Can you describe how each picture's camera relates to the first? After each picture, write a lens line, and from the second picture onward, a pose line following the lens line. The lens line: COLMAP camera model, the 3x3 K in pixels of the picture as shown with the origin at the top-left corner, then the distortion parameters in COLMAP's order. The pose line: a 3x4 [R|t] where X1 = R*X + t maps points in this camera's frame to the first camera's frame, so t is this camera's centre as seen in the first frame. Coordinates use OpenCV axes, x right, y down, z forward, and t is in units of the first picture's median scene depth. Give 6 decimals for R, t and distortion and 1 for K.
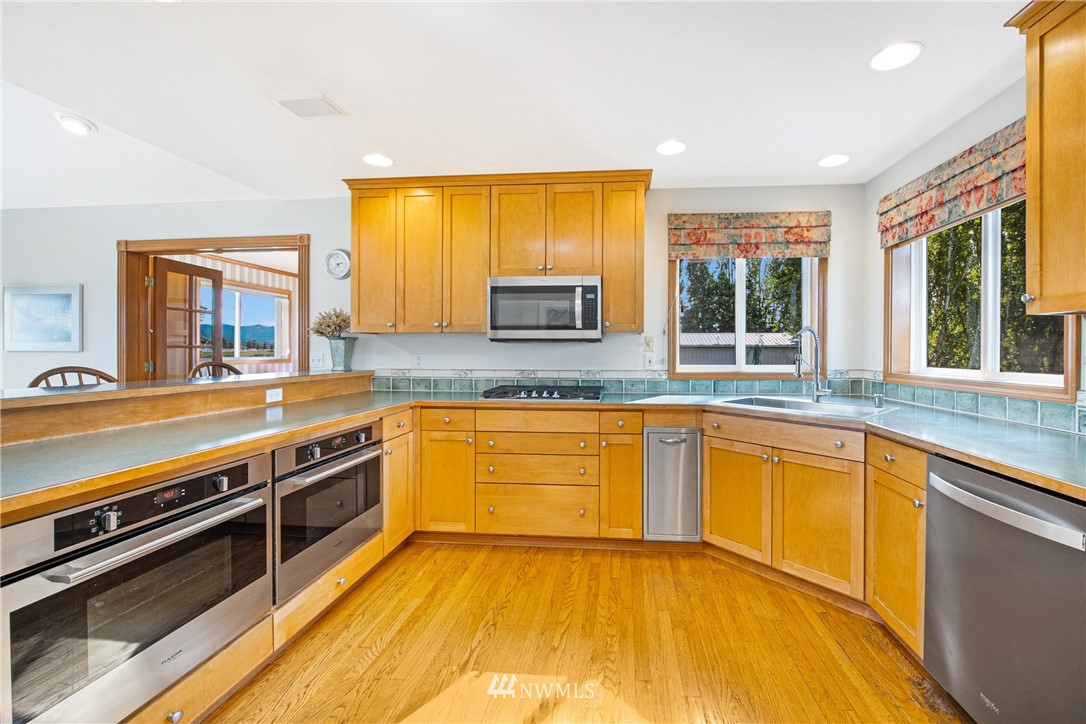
lens RADIAL K [[448.8, 0, 582.9], [0, 448.8, 344.4], [0, 0, 1]] dist [-0.011281, -0.008853]
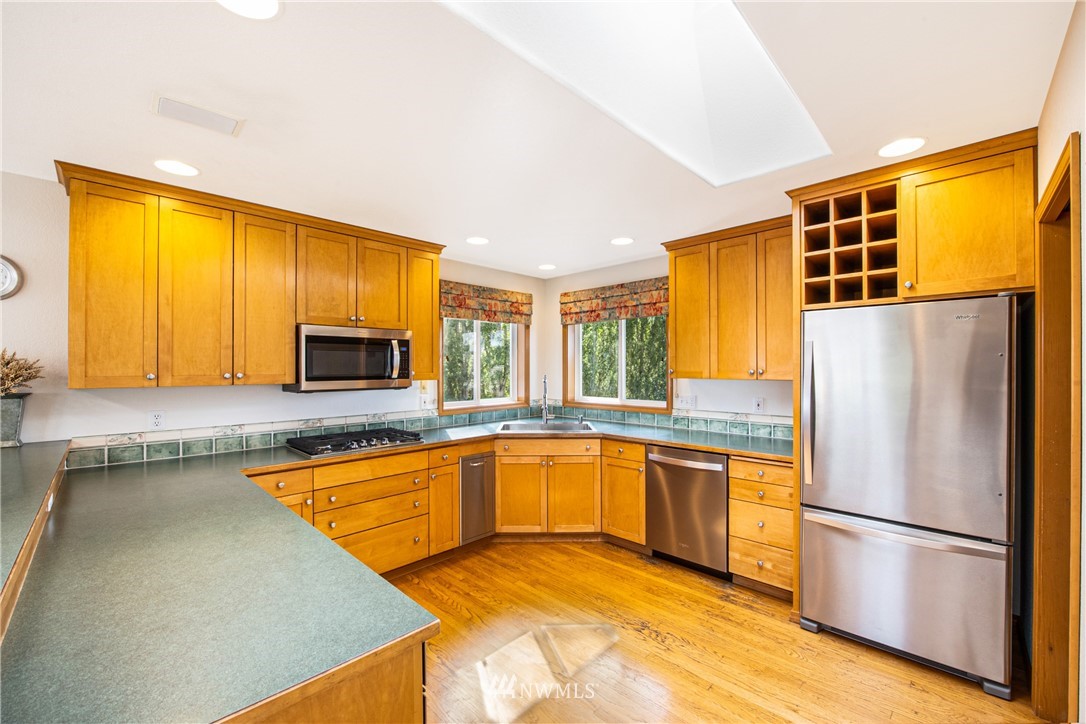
lens RADIAL K [[436.7, 0, 549.4], [0, 436.7, 359.4], [0, 0, 1]] dist [-0.020885, -0.000413]
pose [[0.628500, 0.008905, 0.777759, -0.604508], [-0.004976, 0.999960, -0.007428, -0.075751], [-0.777794, 0.000798, 0.628519, 0.031442]]
